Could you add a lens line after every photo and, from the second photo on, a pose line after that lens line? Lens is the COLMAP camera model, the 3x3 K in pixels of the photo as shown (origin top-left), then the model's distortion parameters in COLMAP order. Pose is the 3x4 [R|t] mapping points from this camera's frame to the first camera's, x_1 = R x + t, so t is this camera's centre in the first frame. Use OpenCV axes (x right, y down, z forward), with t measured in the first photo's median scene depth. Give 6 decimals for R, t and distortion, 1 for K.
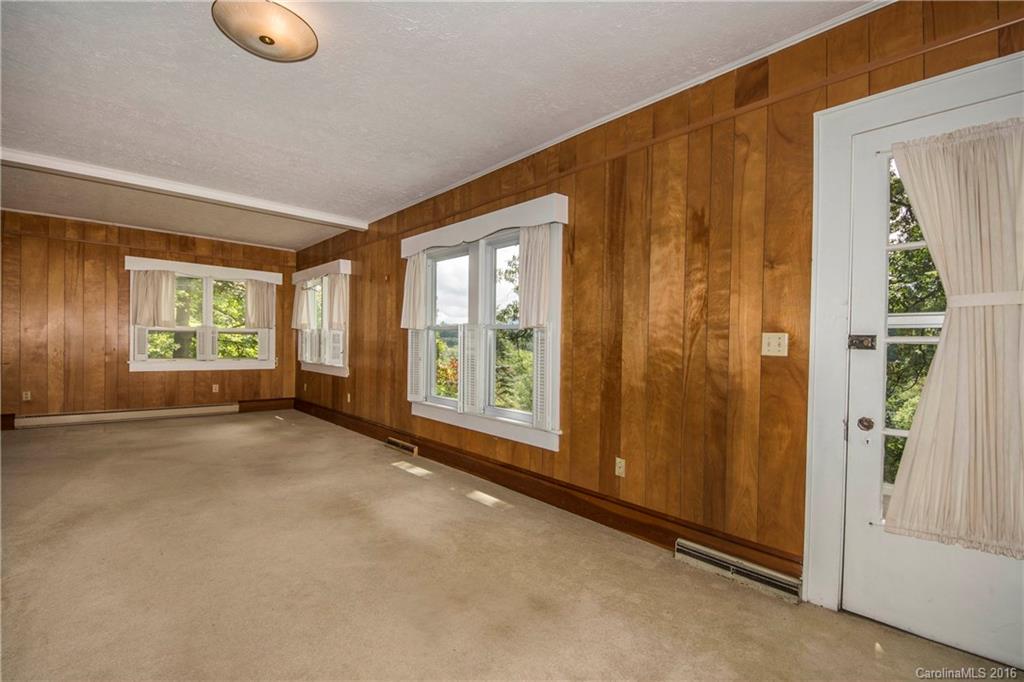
lens RADIAL K [[453.4, 0, 508.1], [0, 453.4, 345.5], [0, 0, 1]] dist [0.029052, -0.023727]
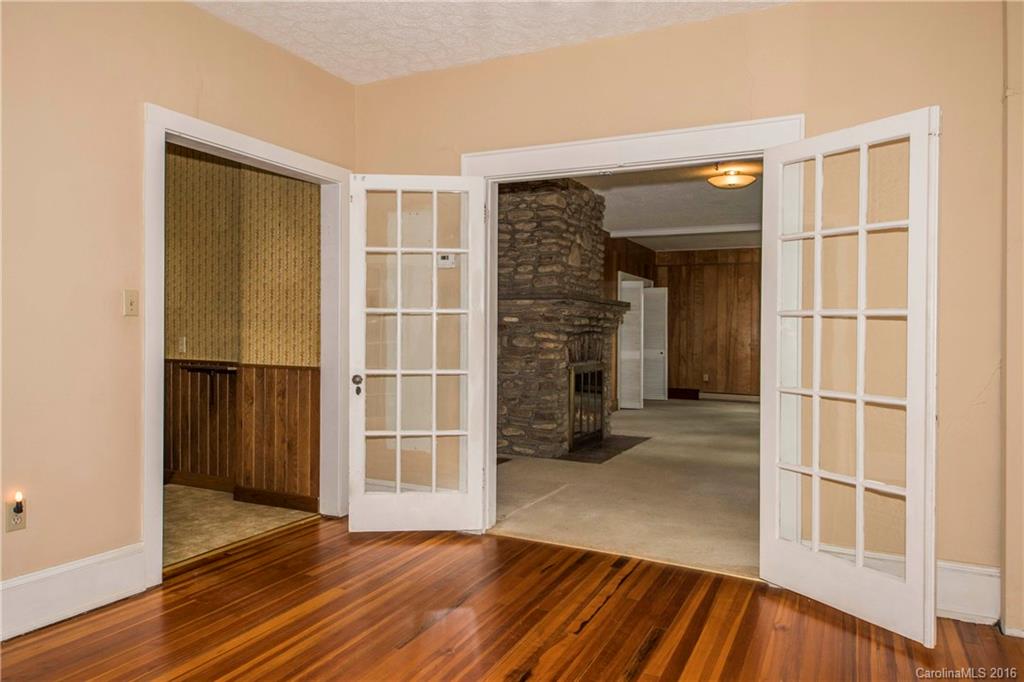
lens RADIAL K [[687.0, 0, 515.7], [0, 687.0, 327.4], [0, 0, 1]] dist [-0.003200, -0.002580]
pose [[0.358225, -0.022231, -0.933371, 0.651647], [-0.011433, 0.999537, -0.028195, 0.018782], [0.933565, 0.020772, 0.357805, -0.289470]]
